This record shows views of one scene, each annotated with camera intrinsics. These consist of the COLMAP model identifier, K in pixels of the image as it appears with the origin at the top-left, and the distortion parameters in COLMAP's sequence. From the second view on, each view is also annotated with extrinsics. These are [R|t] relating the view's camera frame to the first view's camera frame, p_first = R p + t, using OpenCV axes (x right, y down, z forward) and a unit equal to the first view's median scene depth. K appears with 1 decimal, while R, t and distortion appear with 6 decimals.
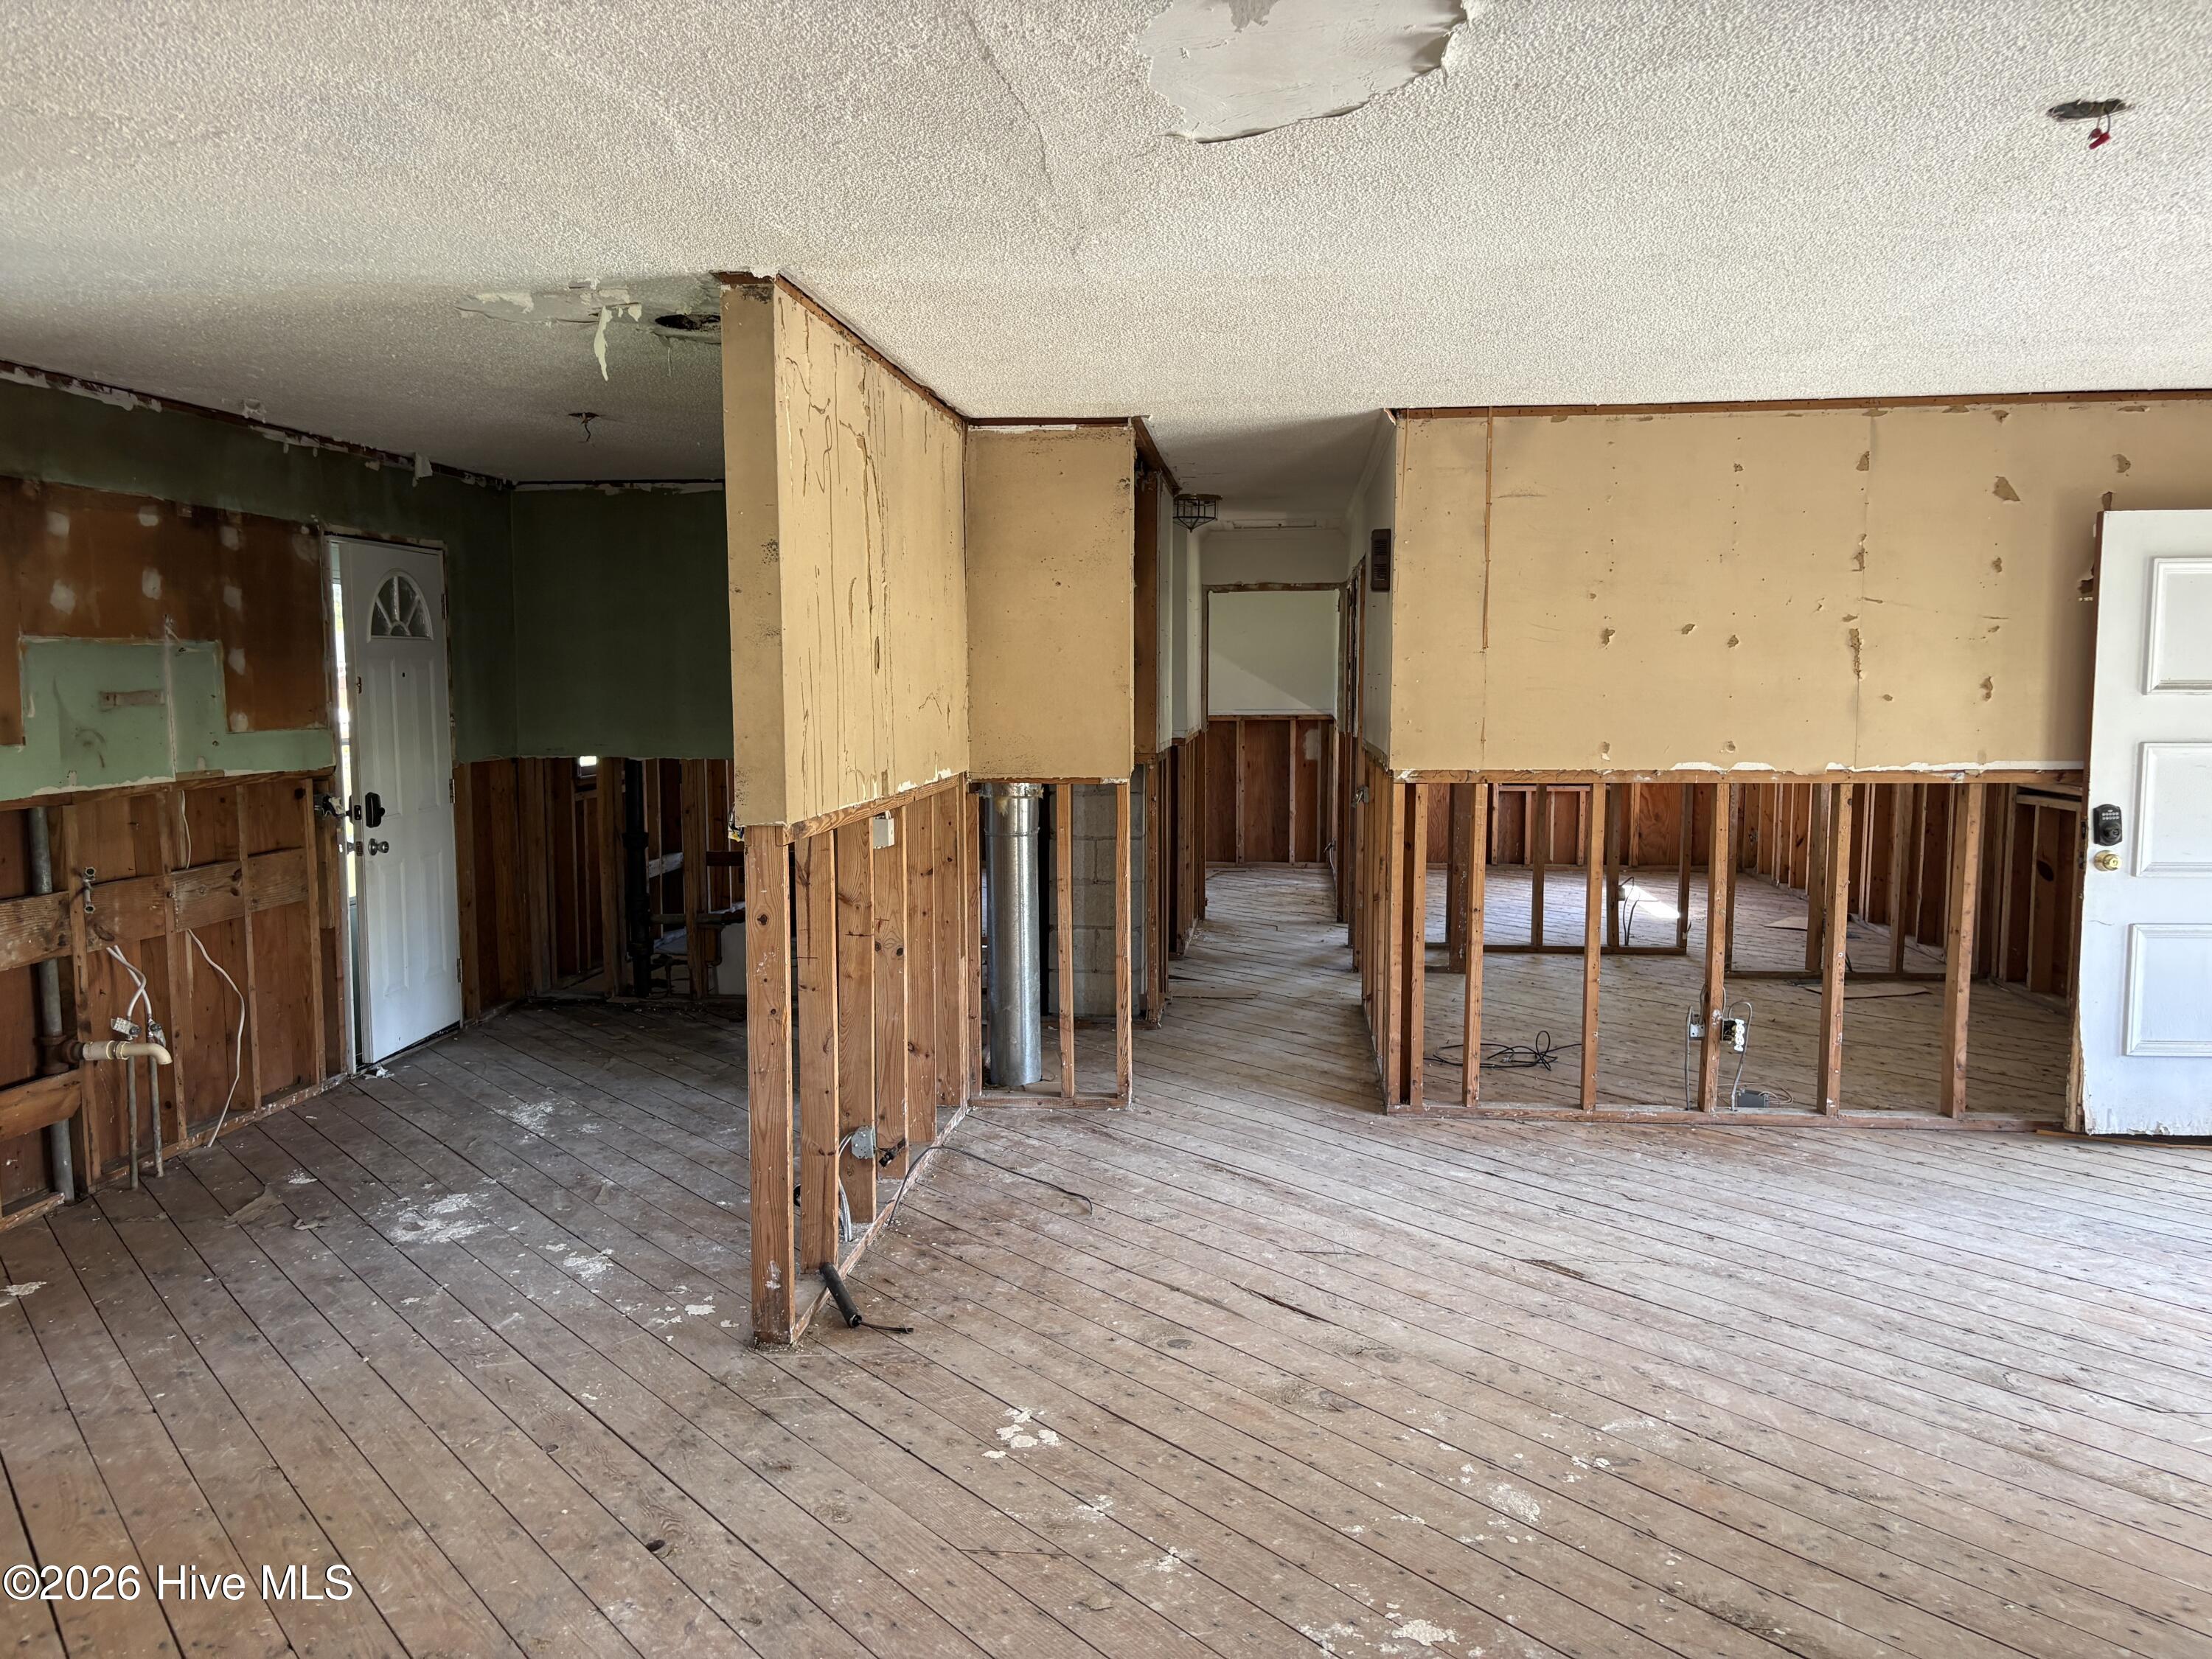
lens RADIAL K [[1669.5, 0, 1088.8], [0, 1669.5, 843.6], [0, 0, 1]] dist [0.054387, -0.070700]
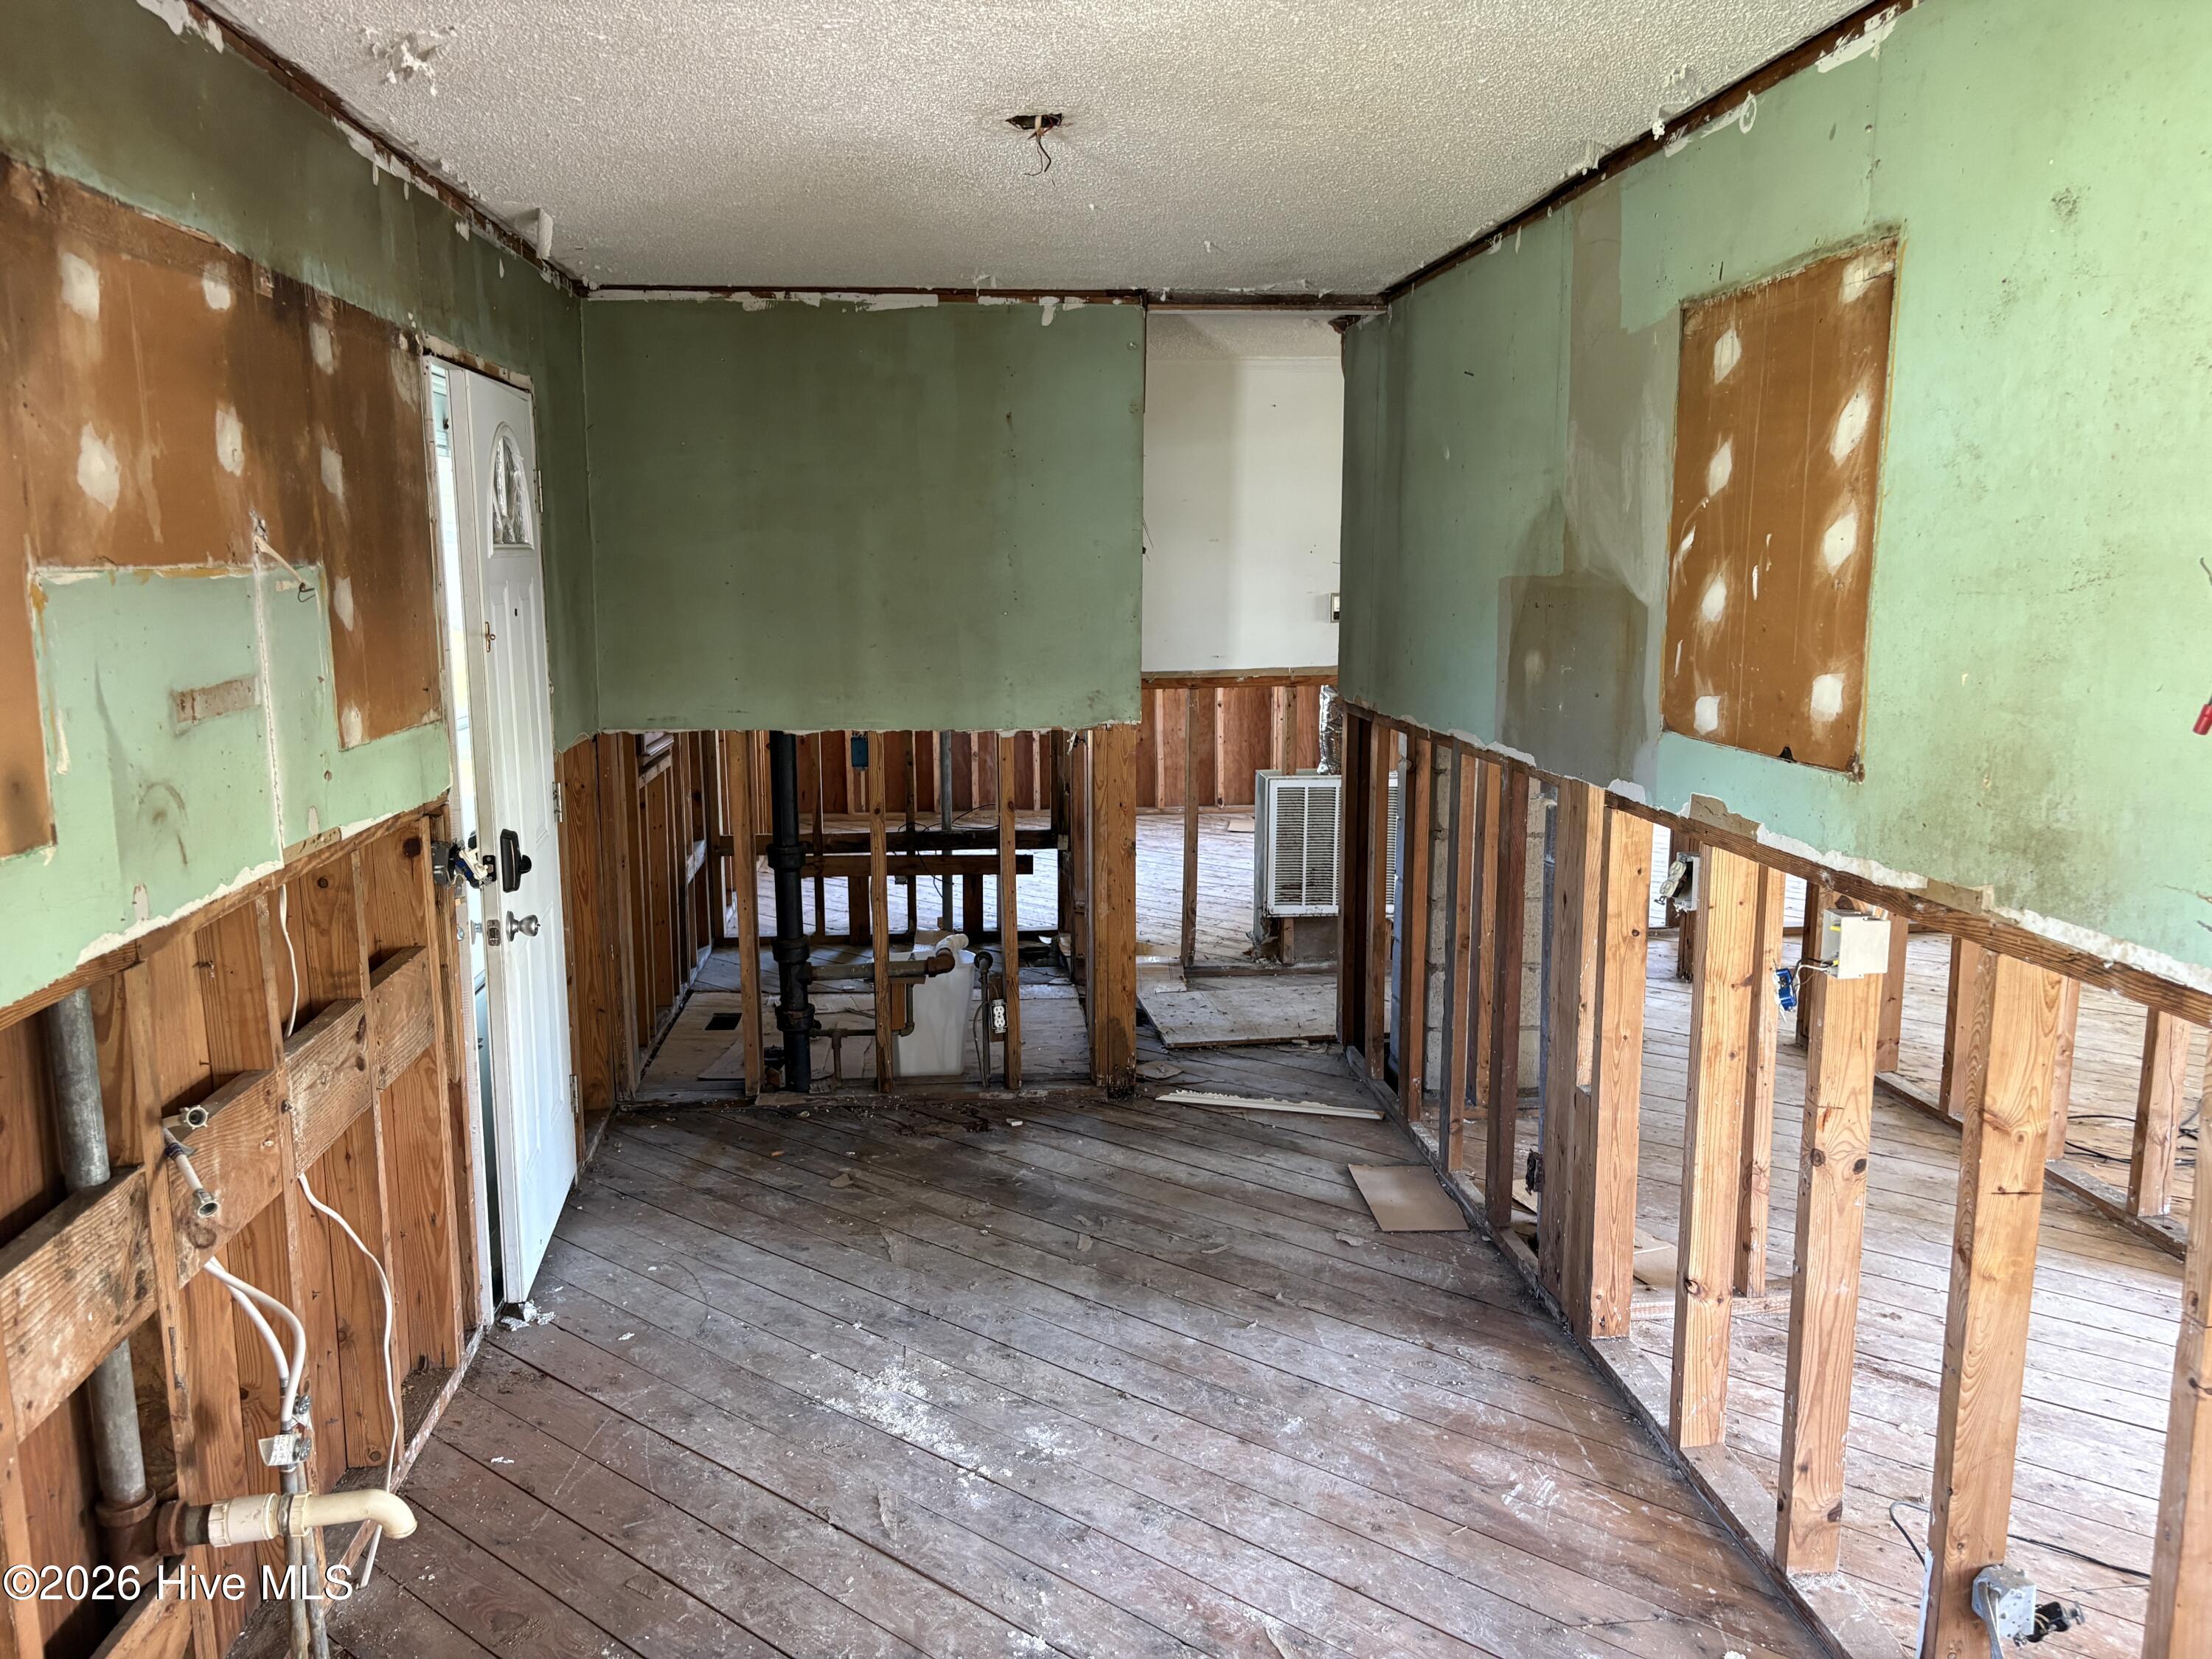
lens RADIAL K [[1685.6, 0, 1095.4], [0, 1685.6, 848.6], [0, 0, 1]] dist [0.056548, -0.070614]
pose [[0.979239, -0.034978, 0.199666, -0.415708], [0.021366, 0.997323, 0.069925, -0.070798], [-0.201578, -0.064207, 0.977366, 0.491710]]
